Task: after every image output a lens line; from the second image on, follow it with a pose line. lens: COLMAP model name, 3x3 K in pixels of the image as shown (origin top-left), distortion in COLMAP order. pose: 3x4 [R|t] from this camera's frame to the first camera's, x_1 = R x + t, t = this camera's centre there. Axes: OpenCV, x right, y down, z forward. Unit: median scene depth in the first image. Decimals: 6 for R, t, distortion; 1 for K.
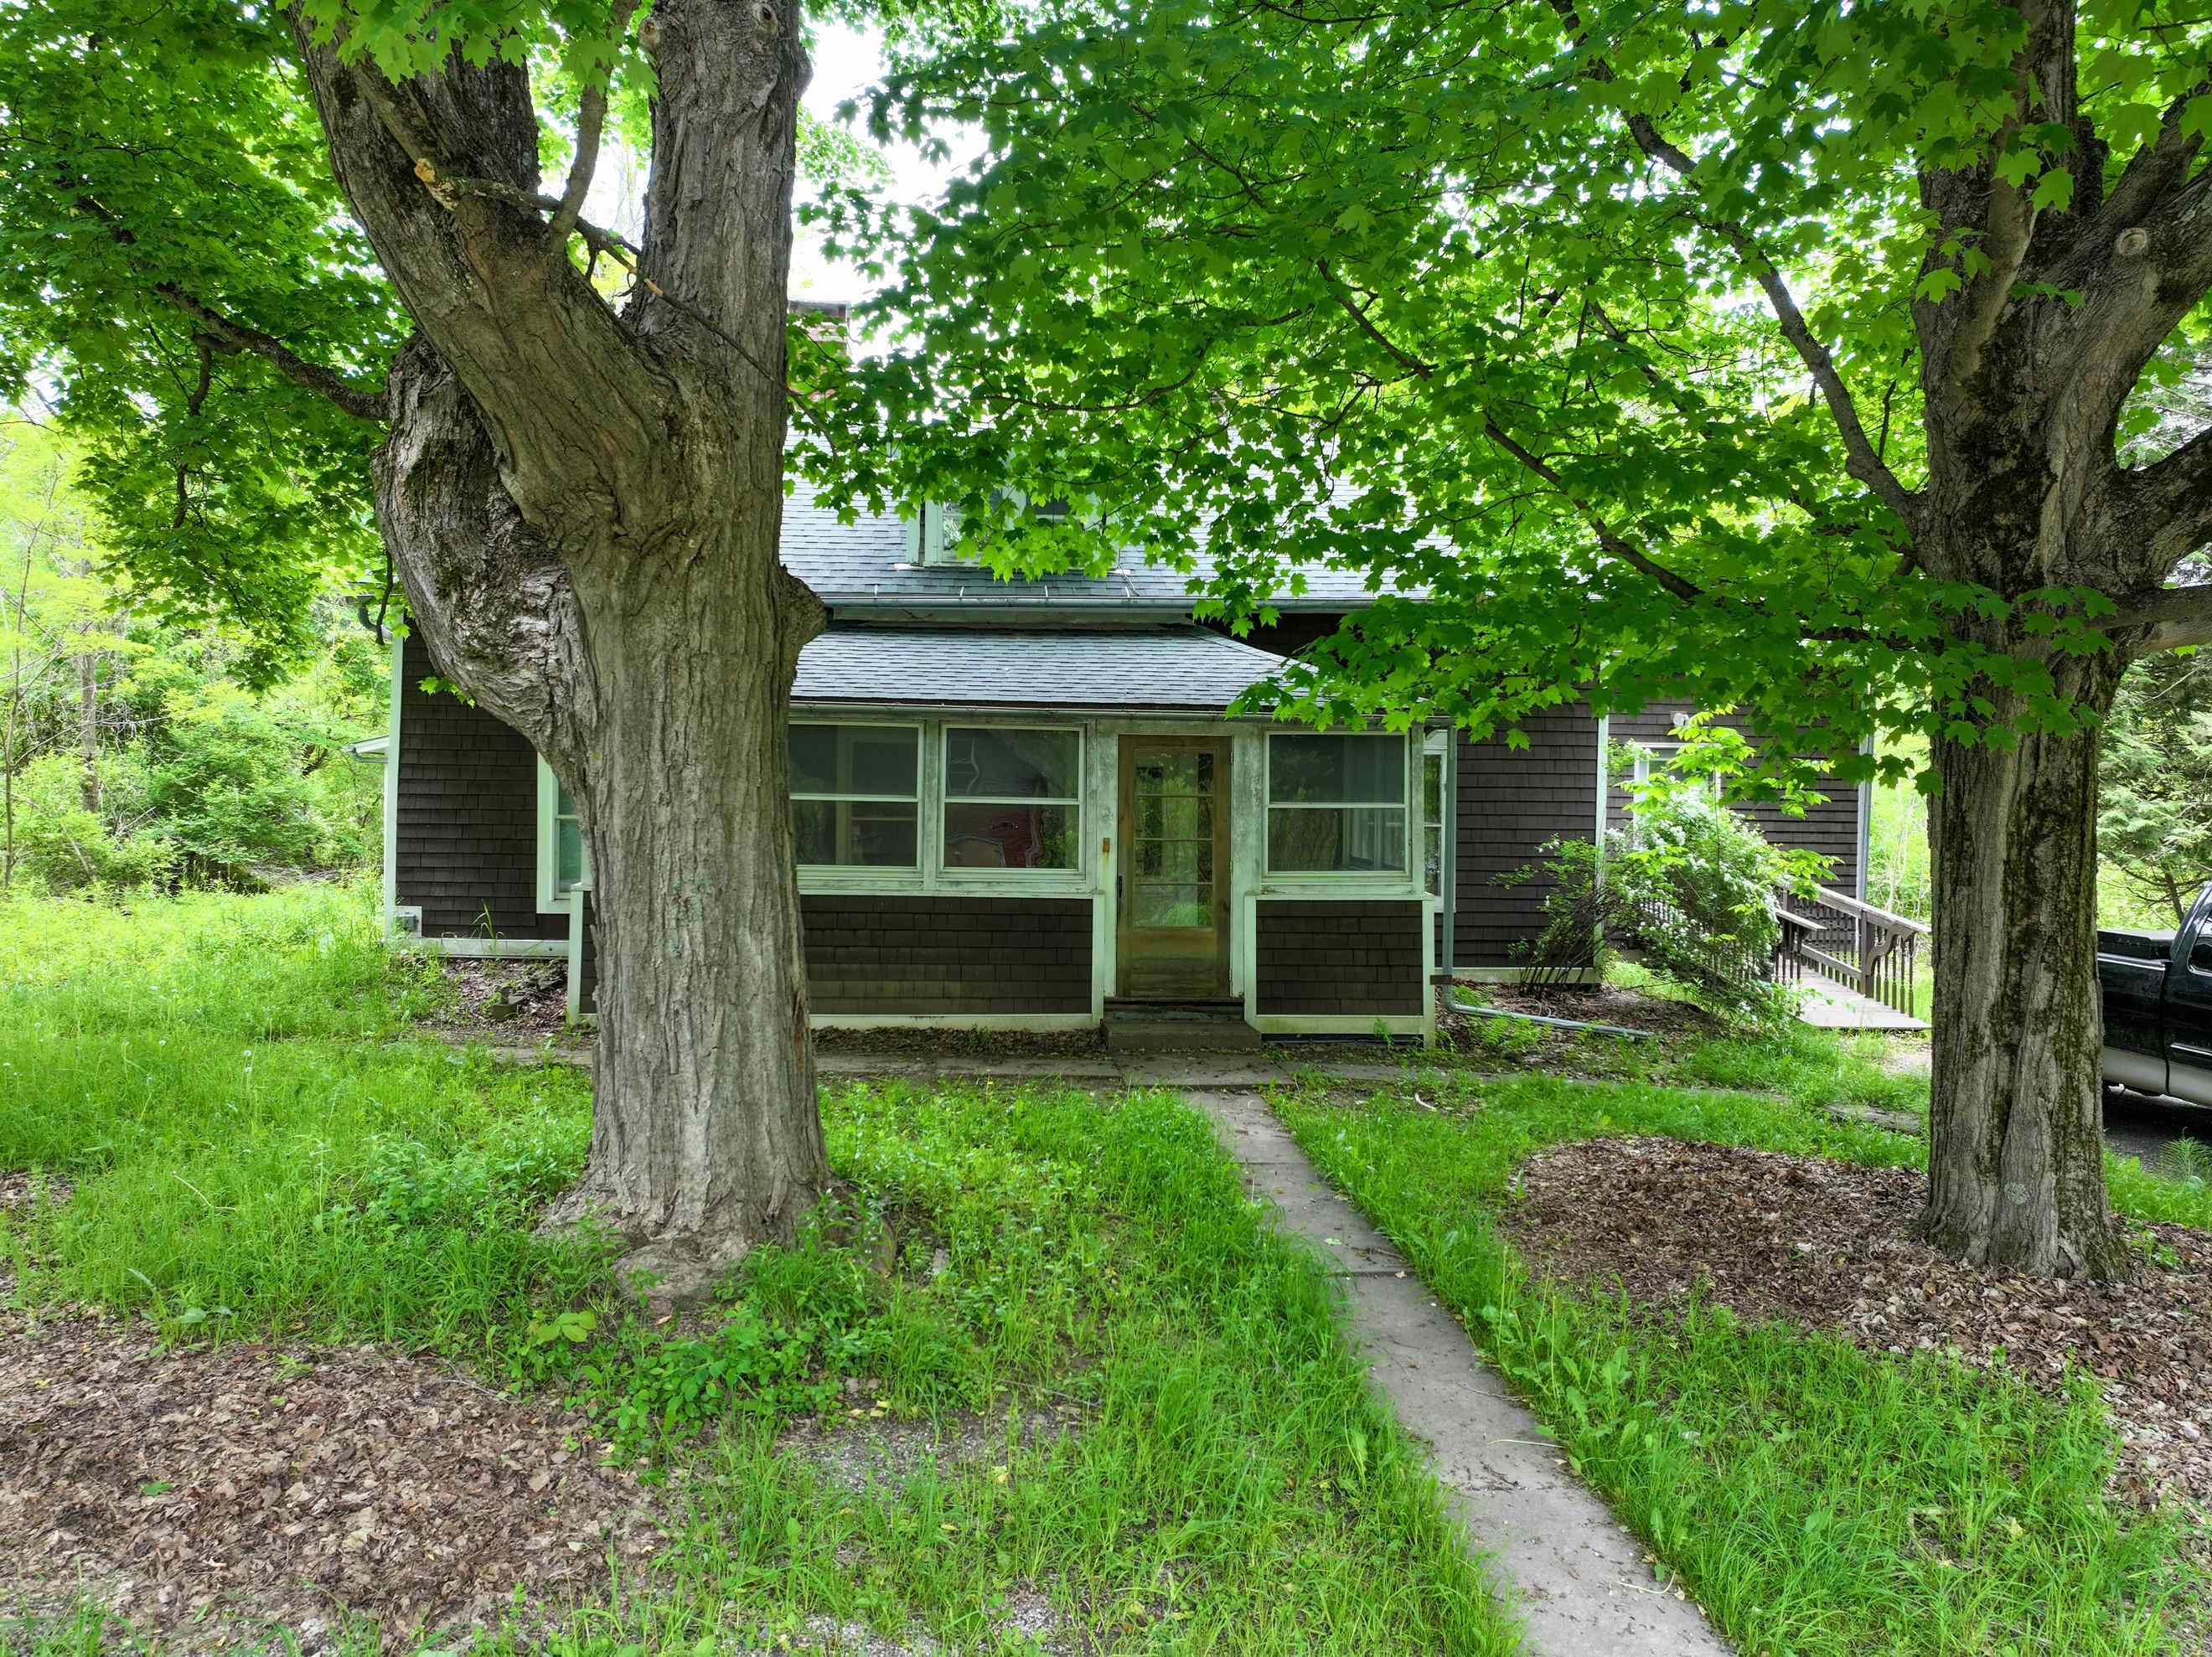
lens RADIAL K [[1583.8, 0, 1119.2], [0, 1583.8, 825.2], [0, 0, 1]] dist [0.006156, 0.011005]
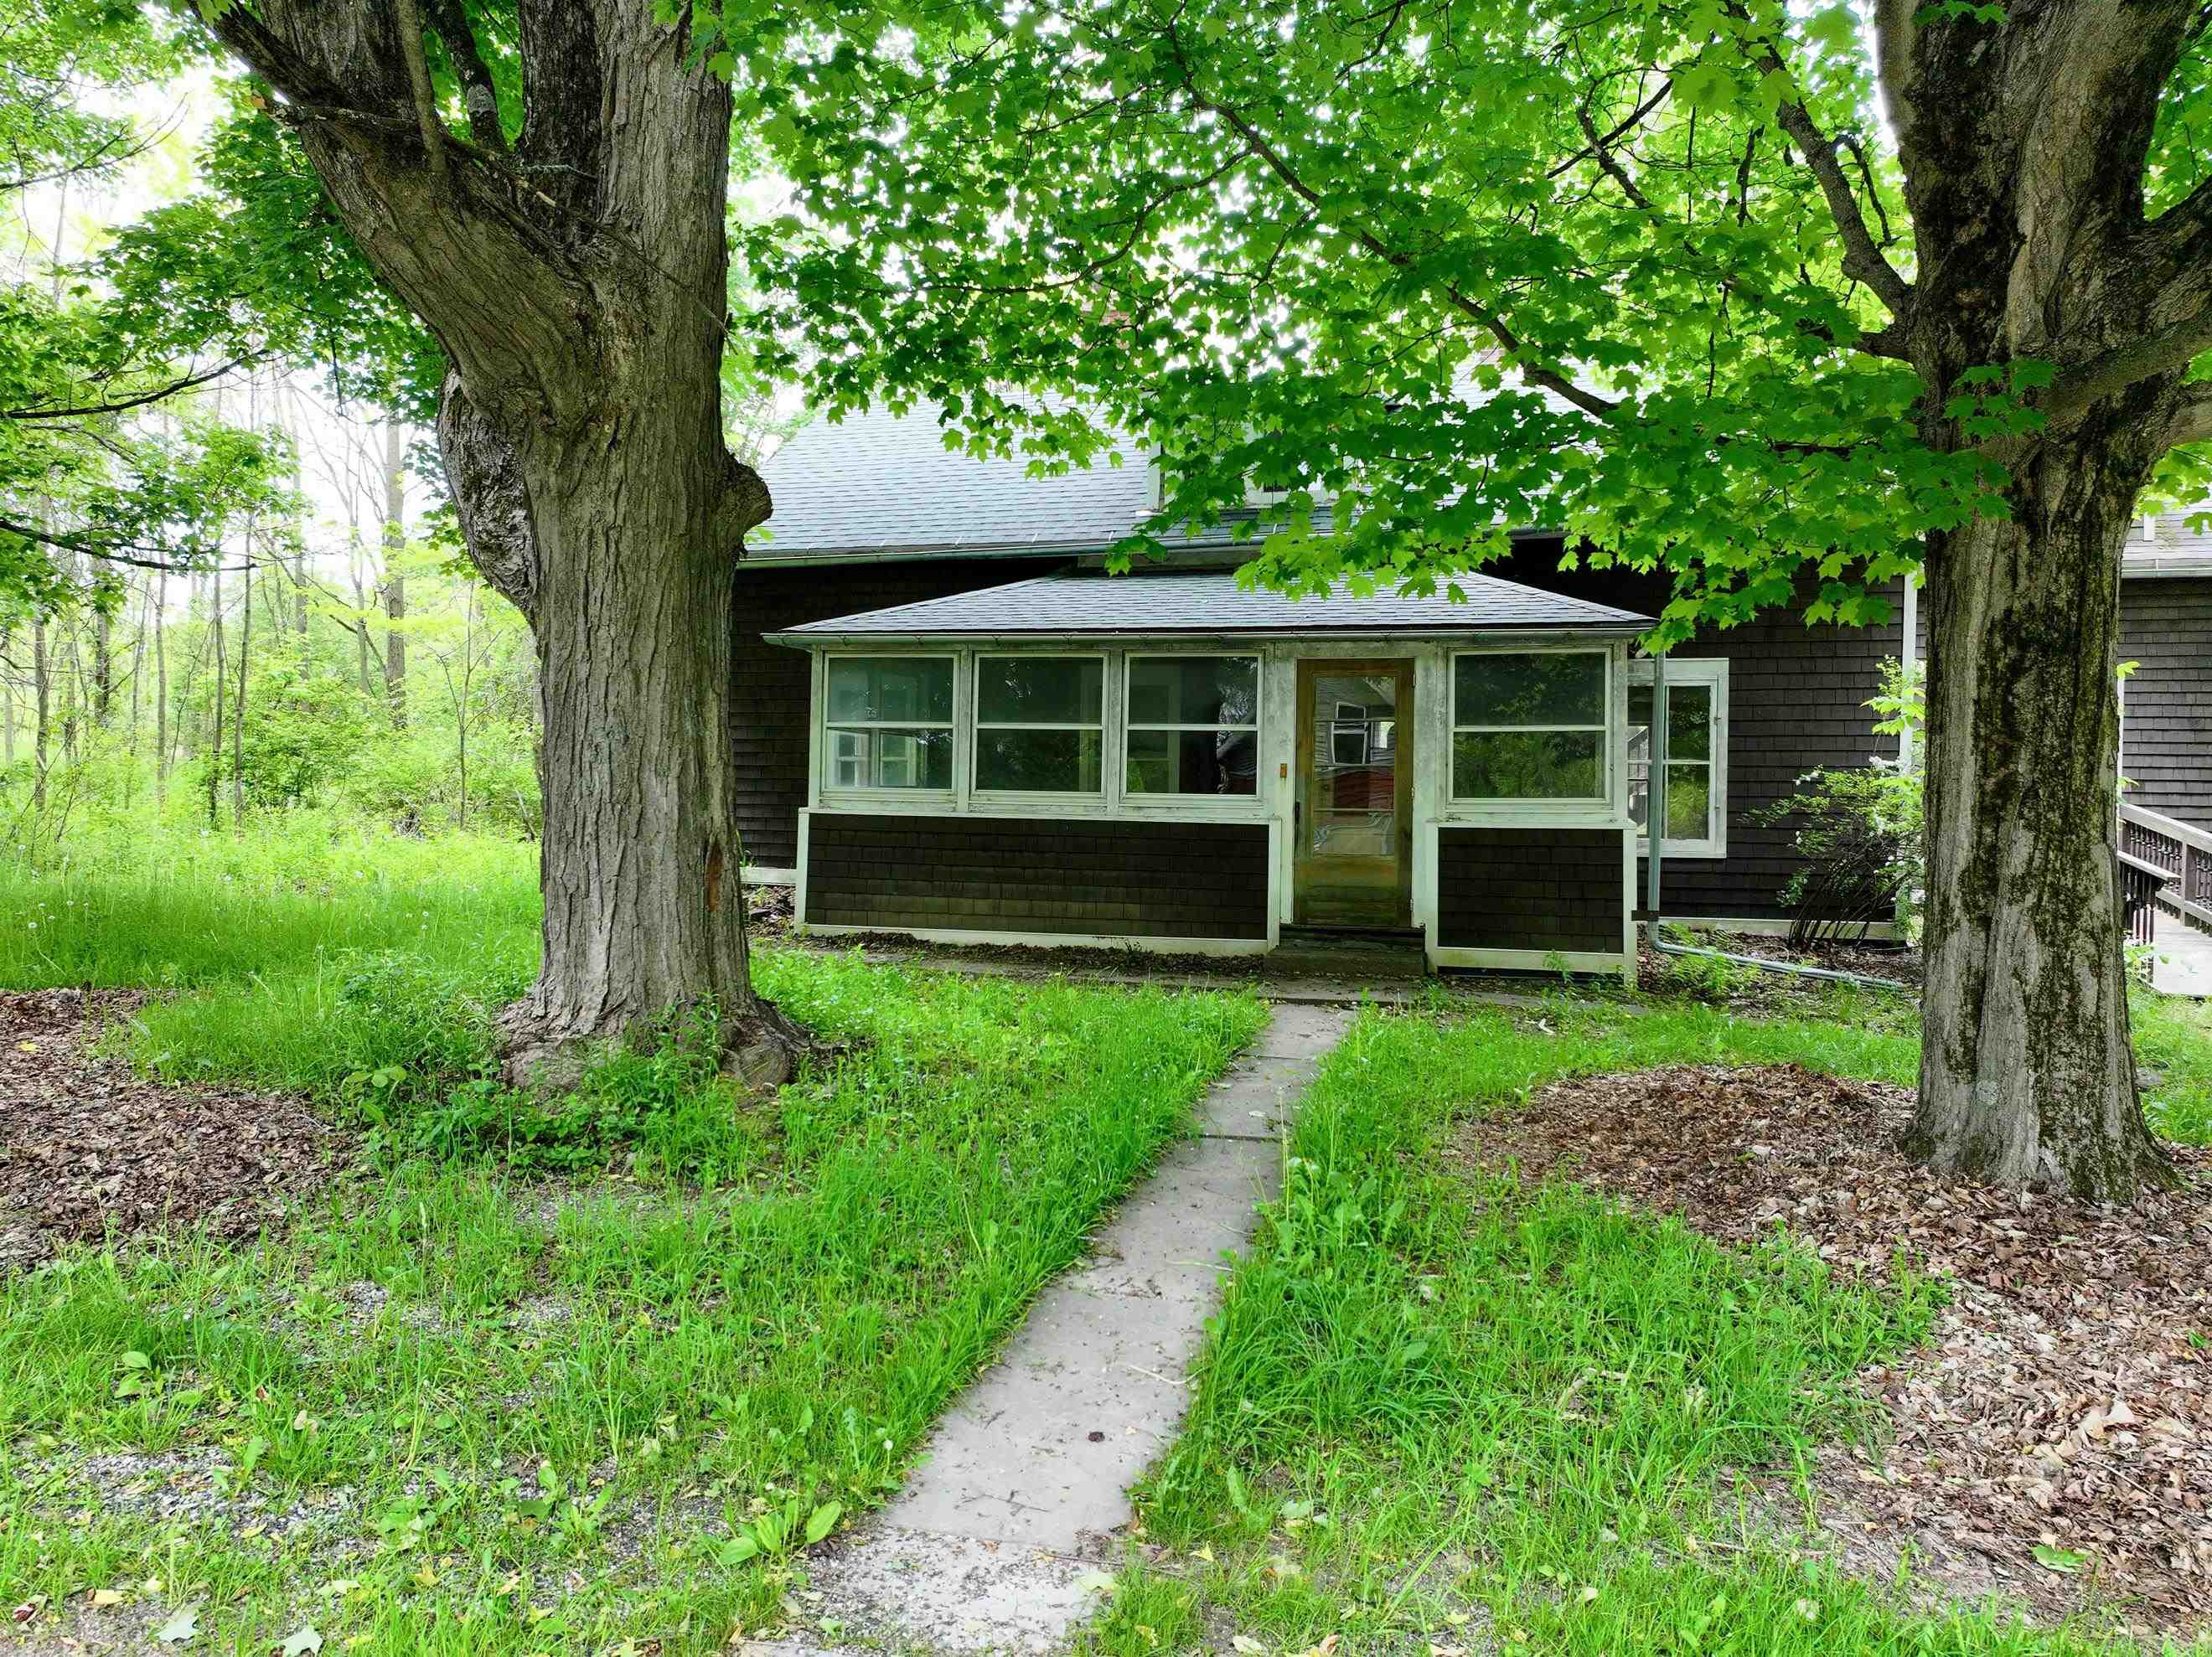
lens RADIAL K [[1583.8, 0, 1100.9], [0, 1583.8, 824.9], [0, 0, 1]] dist [0.006156, 0.011005]
pose [[0.946131, 0.006120, -0.323725, 0.209013], [-0.007196, 0.999972, -0.002126, 0.050447], [0.323703, 0.004341, 0.946149, 0.024300]]
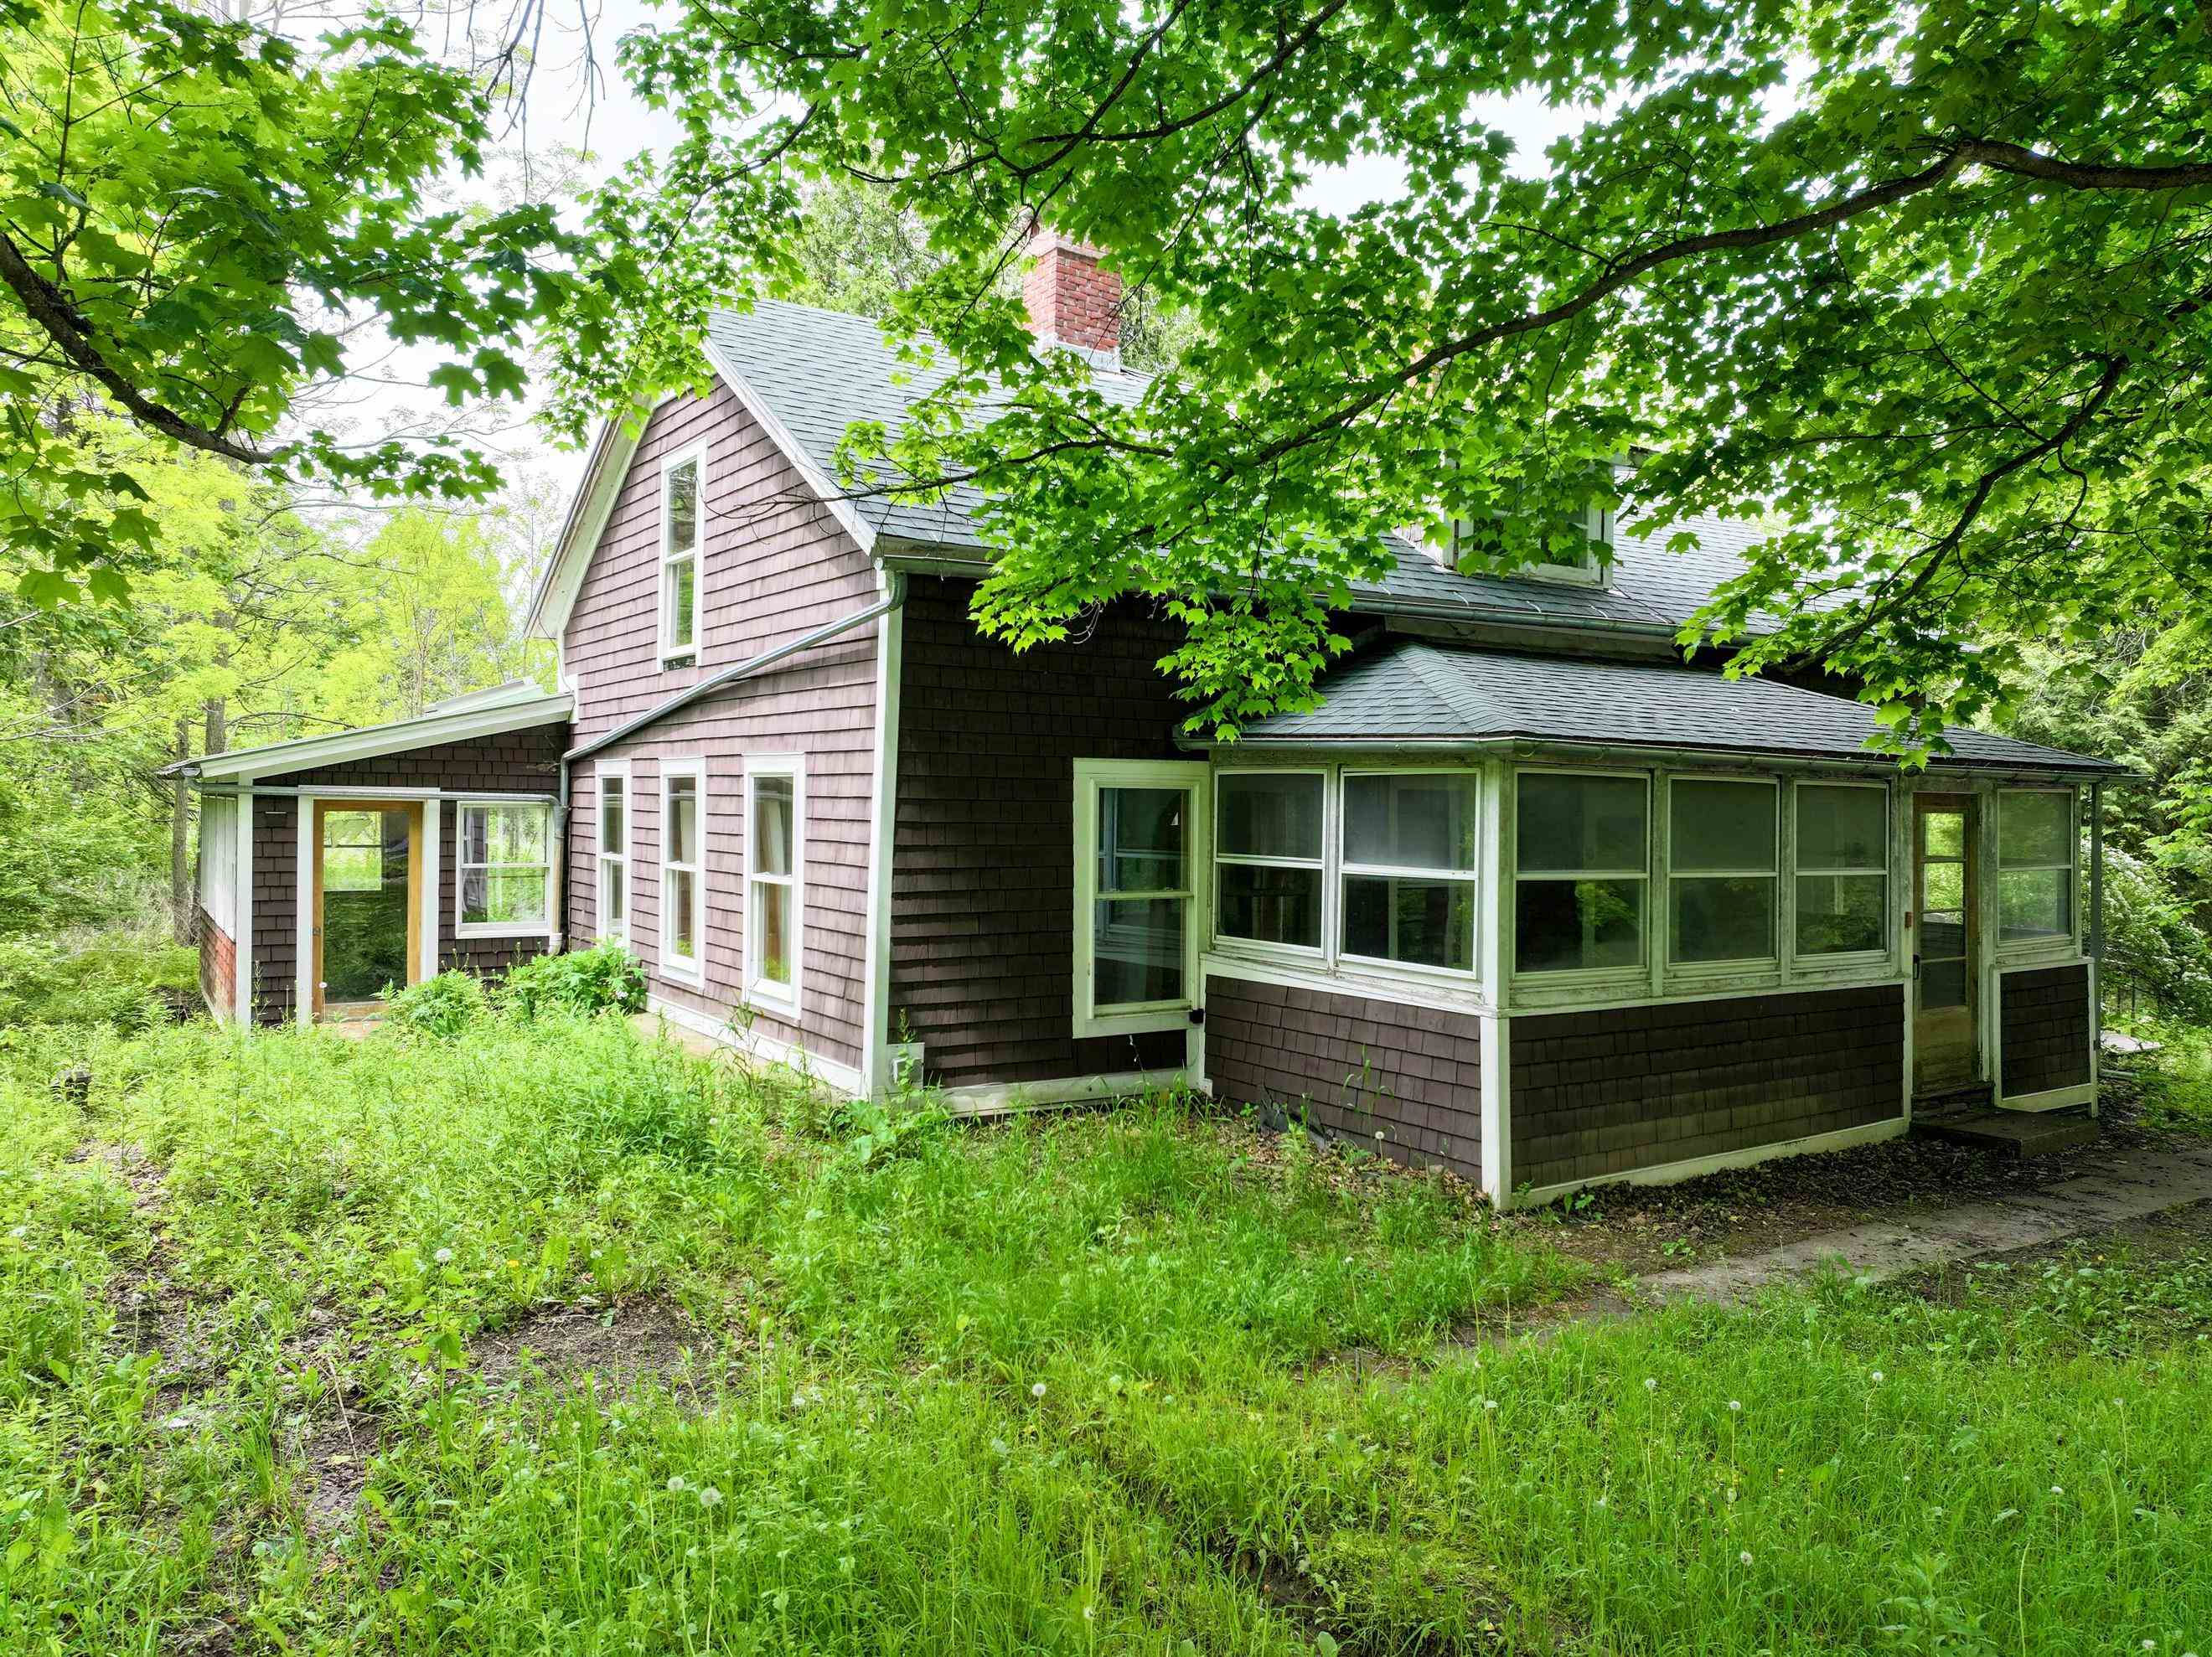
lens RADIAL K [[1583.8, 0, 1104.8], [0, 1583.8, 818.4], [0, 0, 1]] dist [0.006156, 0.011005]
pose [[0.854887, -0.005536, 0.518785, -0.848759], [0.006496, 0.999979, -0.000034, -0.046931], [-0.518773, 0.003399, 0.854905, 0.496103]]
